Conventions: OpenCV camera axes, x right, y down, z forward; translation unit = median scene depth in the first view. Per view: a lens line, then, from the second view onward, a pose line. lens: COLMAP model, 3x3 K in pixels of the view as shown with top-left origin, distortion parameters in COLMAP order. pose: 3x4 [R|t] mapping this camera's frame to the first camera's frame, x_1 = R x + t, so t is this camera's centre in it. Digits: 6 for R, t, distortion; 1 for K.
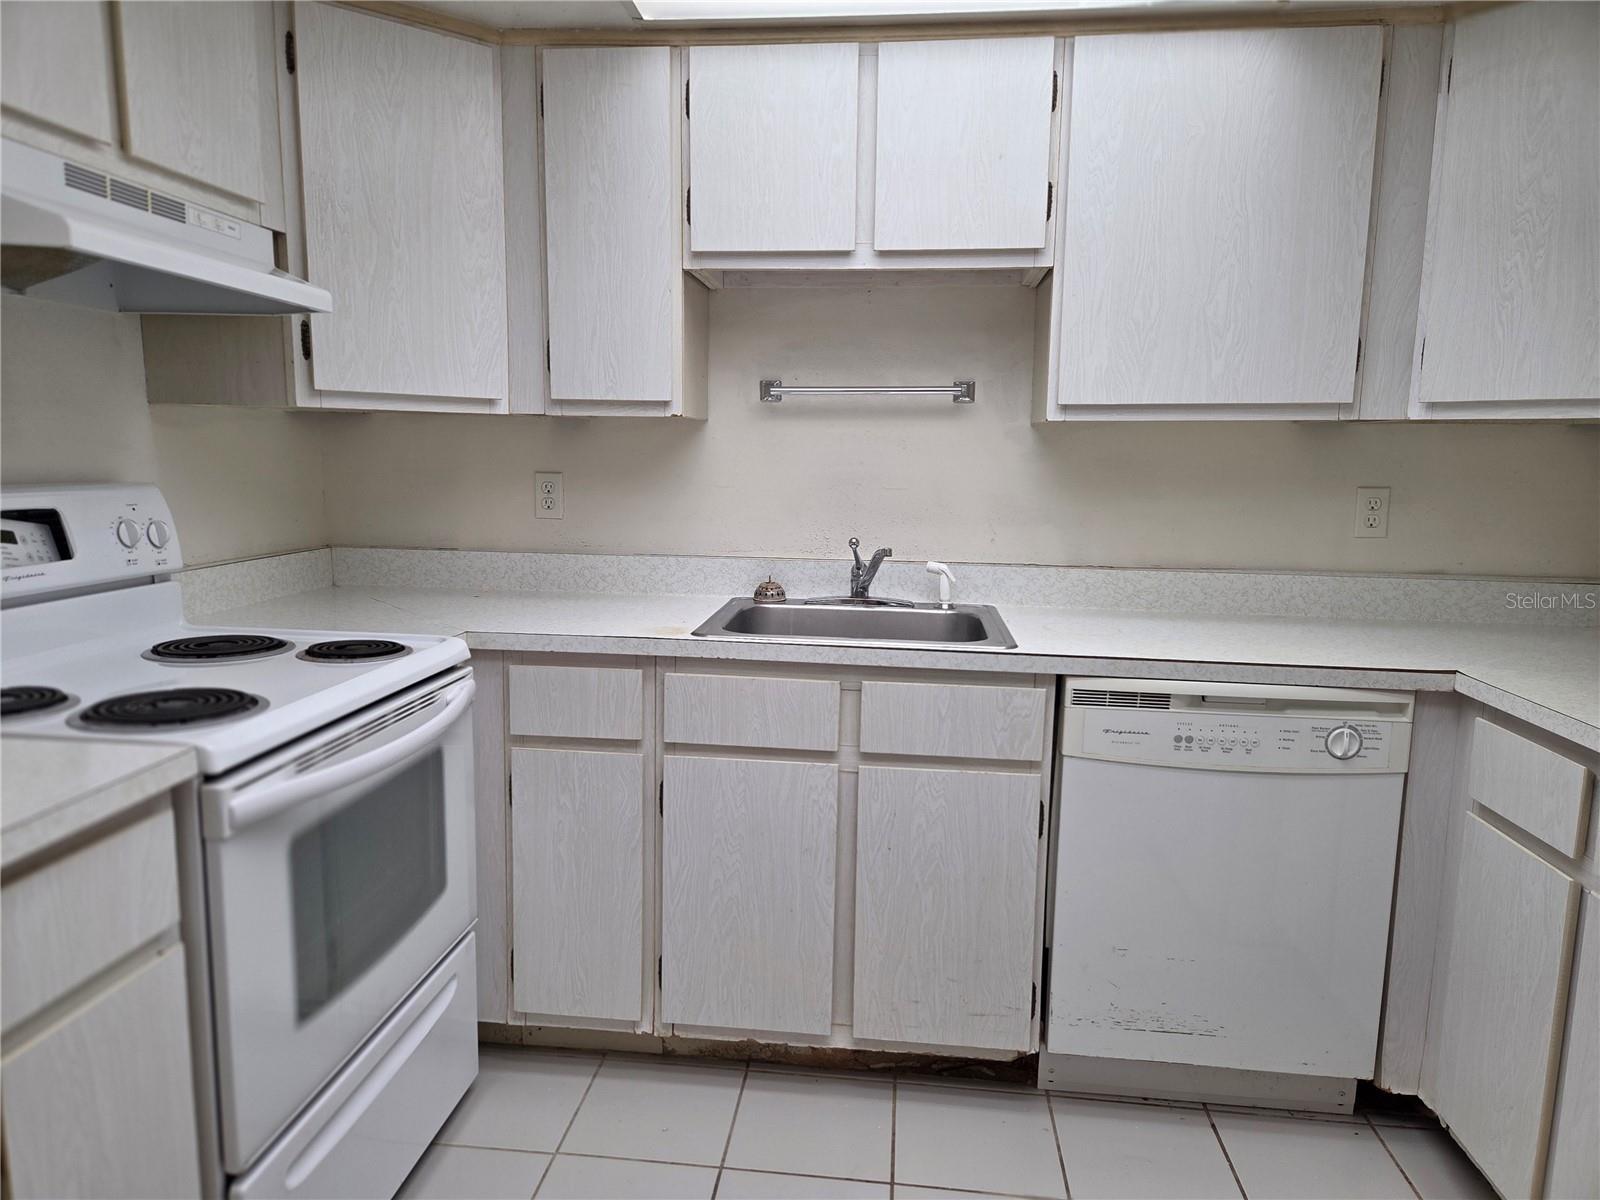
lens RADIAL K [[1078.7, 0, 799.2], [0, 1078.7, 612.4], [0, 0, 1]] dist [0.061791, -0.045079]
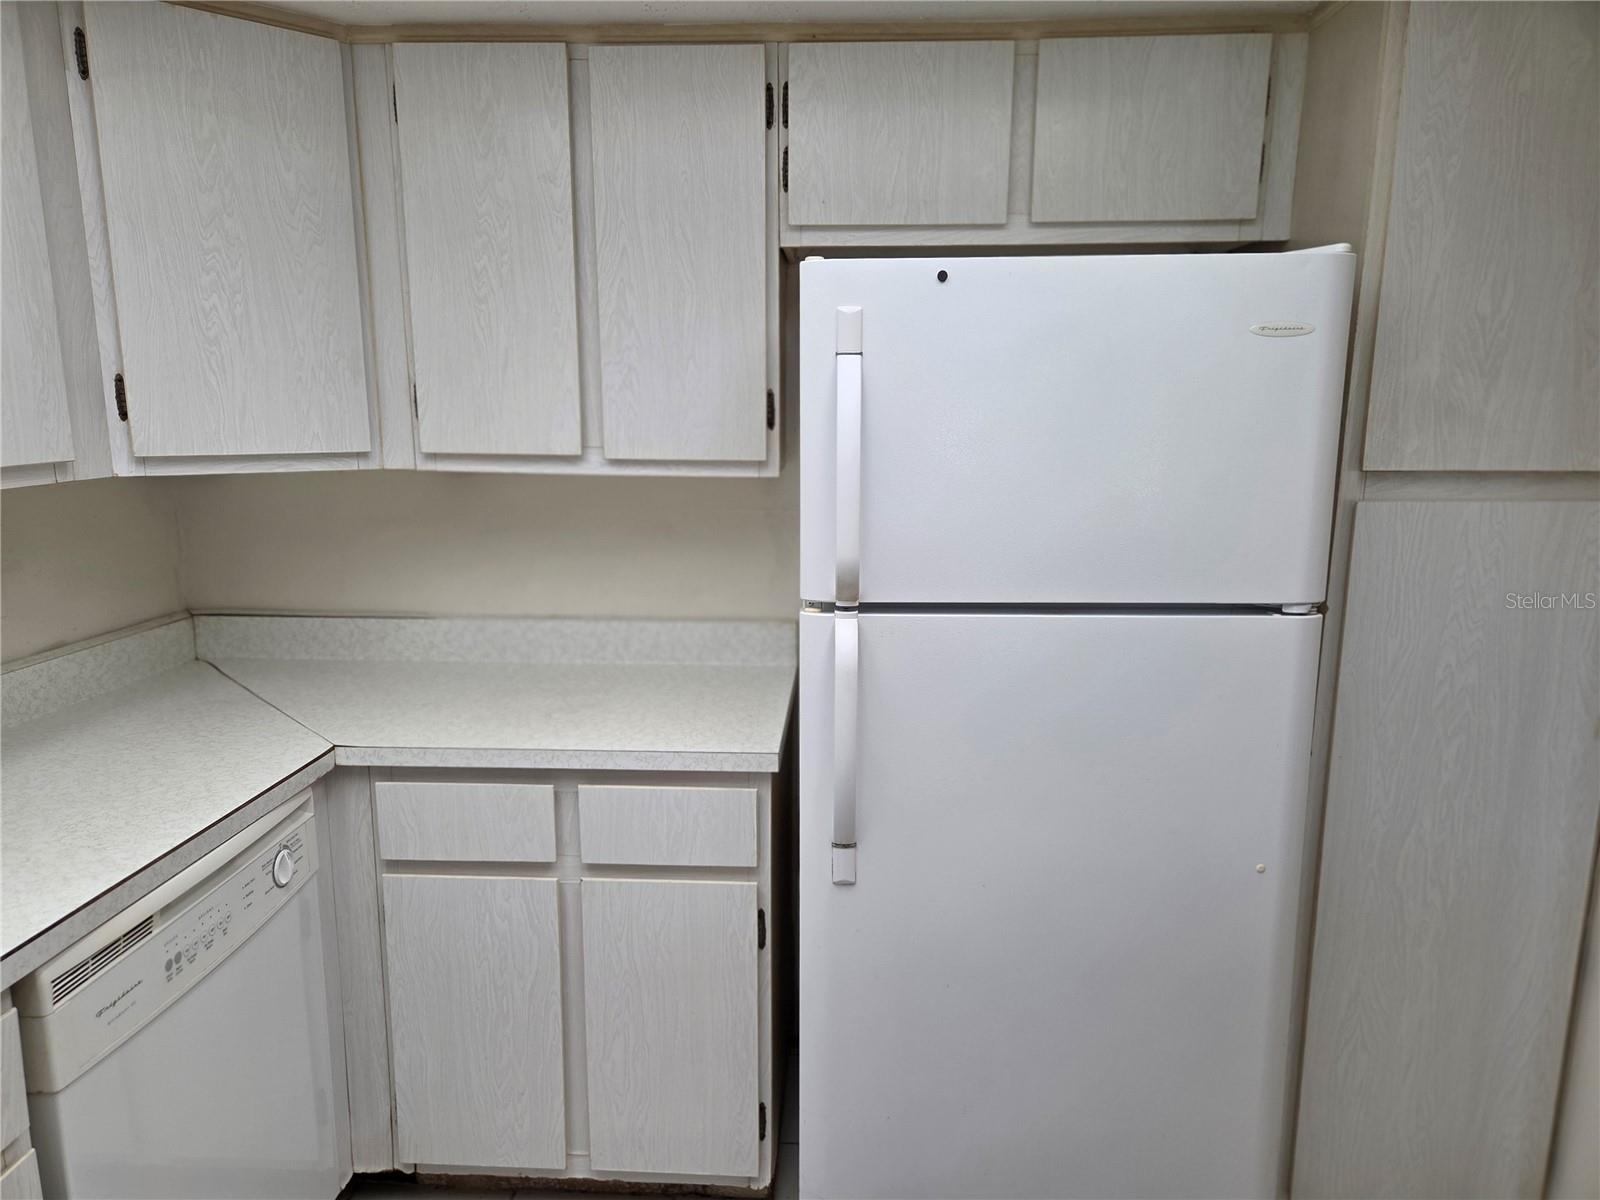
lens RADIAL K [[1078.7, 0, 803.3], [0, 1078.7, 618.8], [0, 0, 1]] dist [0.061791, -0.045079]
pose [[-0.049893, -0.208694, 0.976707, -0.288250], [0.142432, 0.966443, 0.213777, -0.175297], [-0.988546, 0.149781, -0.018494, 0.525370]]
